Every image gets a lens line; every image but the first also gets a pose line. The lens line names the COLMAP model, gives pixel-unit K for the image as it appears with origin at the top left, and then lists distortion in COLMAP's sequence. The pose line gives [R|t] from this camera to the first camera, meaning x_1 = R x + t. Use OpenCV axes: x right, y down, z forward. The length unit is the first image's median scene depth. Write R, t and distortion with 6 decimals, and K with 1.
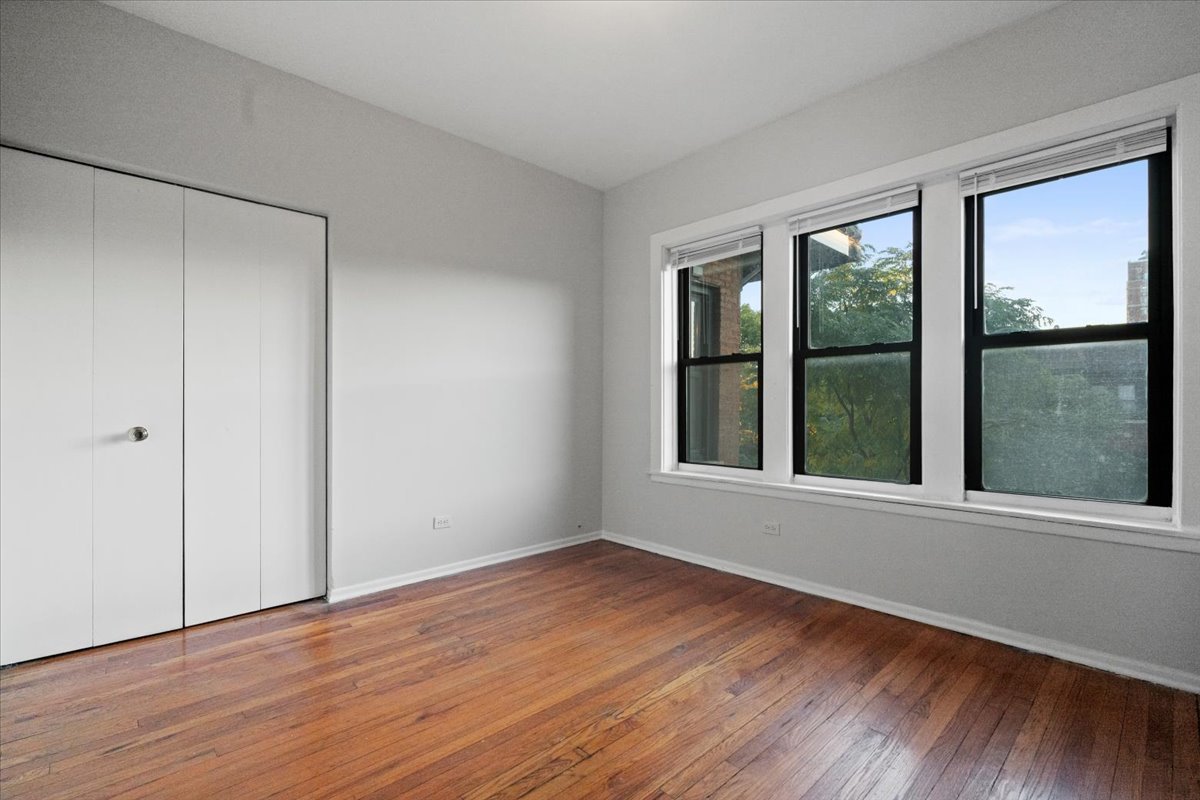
lens RADIAL K [[545.3, 0, 601.3], [0, 545.3, 404.8], [0, 0, 1]] dist [-0.004915, -0.000911]
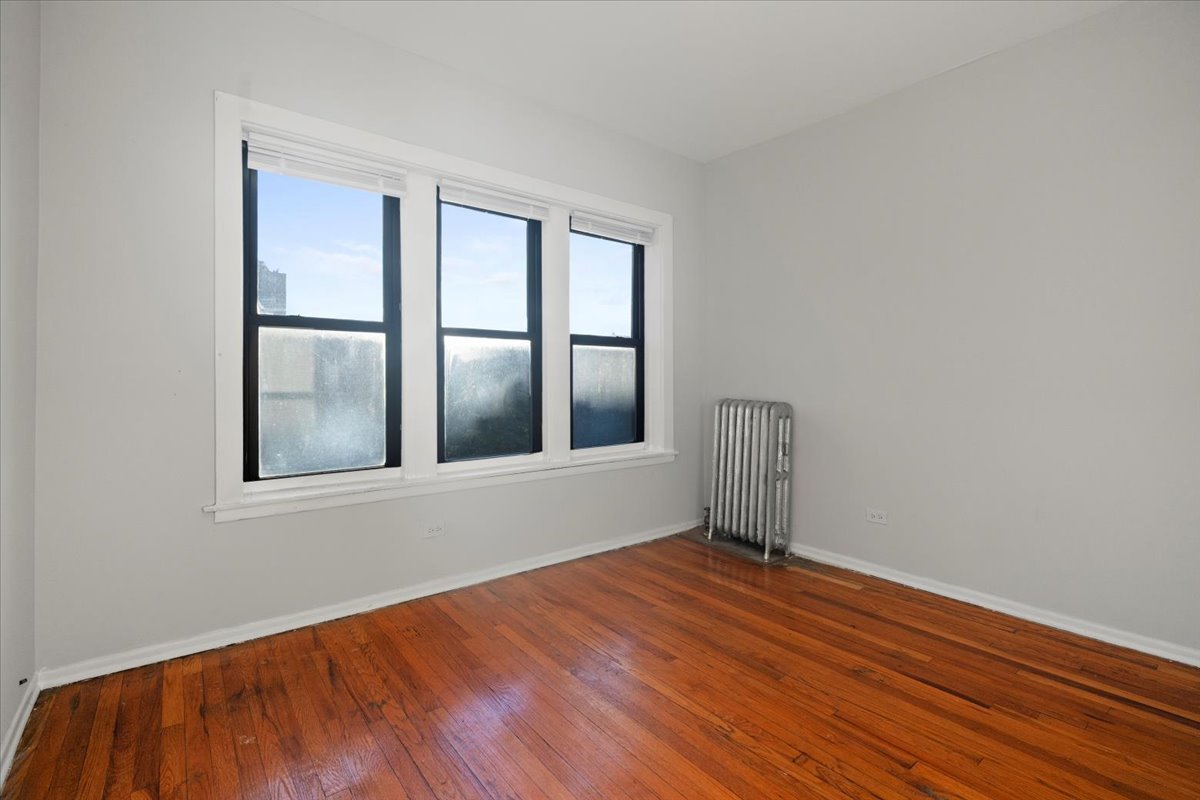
lens RADIAL K [[545.3, 0, 600.6], [0, 545.3, 389.3], [0, 0, 1]] dist [-0.004915, -0.000911]
pose [[0.089456, -0.018404, 0.995821, -0.591931], [0.000566, 0.999830, 0.018427, -0.015897], [-0.995991, -0.001085, 0.089452, 0.746279]]
